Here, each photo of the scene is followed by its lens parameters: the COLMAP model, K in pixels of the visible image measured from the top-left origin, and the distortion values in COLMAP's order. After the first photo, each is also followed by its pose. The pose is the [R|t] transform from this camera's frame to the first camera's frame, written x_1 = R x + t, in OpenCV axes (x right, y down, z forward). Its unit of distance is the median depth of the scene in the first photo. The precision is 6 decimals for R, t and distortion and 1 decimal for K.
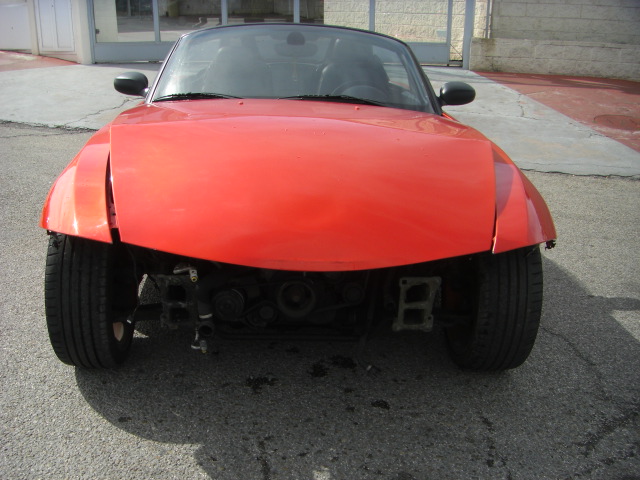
lens RADIAL K [[712.8, 0, 302.8], [0, 712.8, 328.9], [0, 0, 1]] dist [-0.168685, 0.036458]
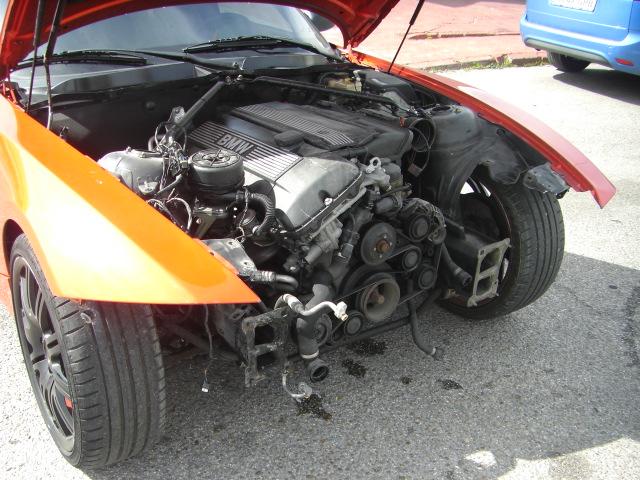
lens RADIAL K [[709.7, 0, 298.5], [0, 709.7, 320.9], [0, 0, 1]] dist [-0.134227, -0.006575]
pose [[0.853136, -0.271178, 0.445670, -0.453378], [0.219067, 0.961535, 0.165712, -0.172092], [-0.473465, -0.043743, 0.879726, 0.307980]]
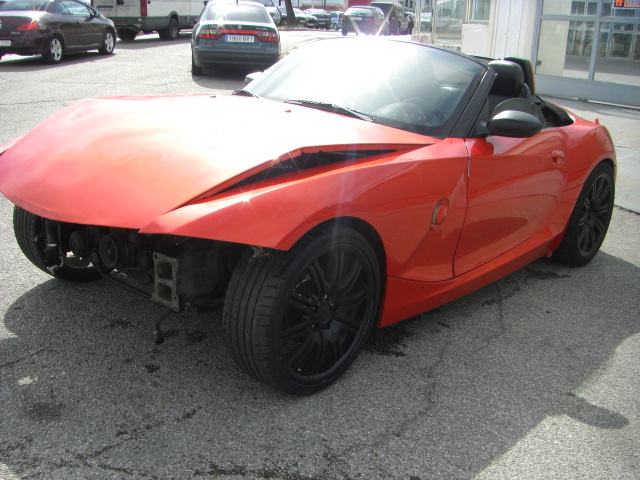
lens RADIAL K [[712.8, 0, 302.8], [0, 712.8, 328.9], [0, 0, 1]] dist [-0.168685, 0.036458]
pose [[0.719473, 0.295502, -0.628520, 0.973023], [-0.326305, 0.942692, 0.069686, -0.105339], [0.613093, 0.154952, 0.774666, 0.299636]]
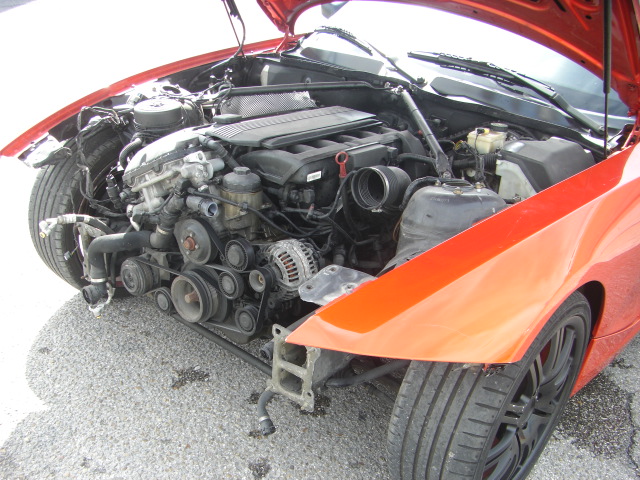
lens RADIAL K [[712.8, 0, 302.8], [0, 712.8, 328.9], [0, 0, 1]] dist [-0.168685, 0.036458]
pose [[0.731787, 0.383002, -0.563734, 0.531227], [-0.326381, 0.923080, 0.203465, -0.209336], [0.598300, 0.035099, 0.800503, 0.429017]]
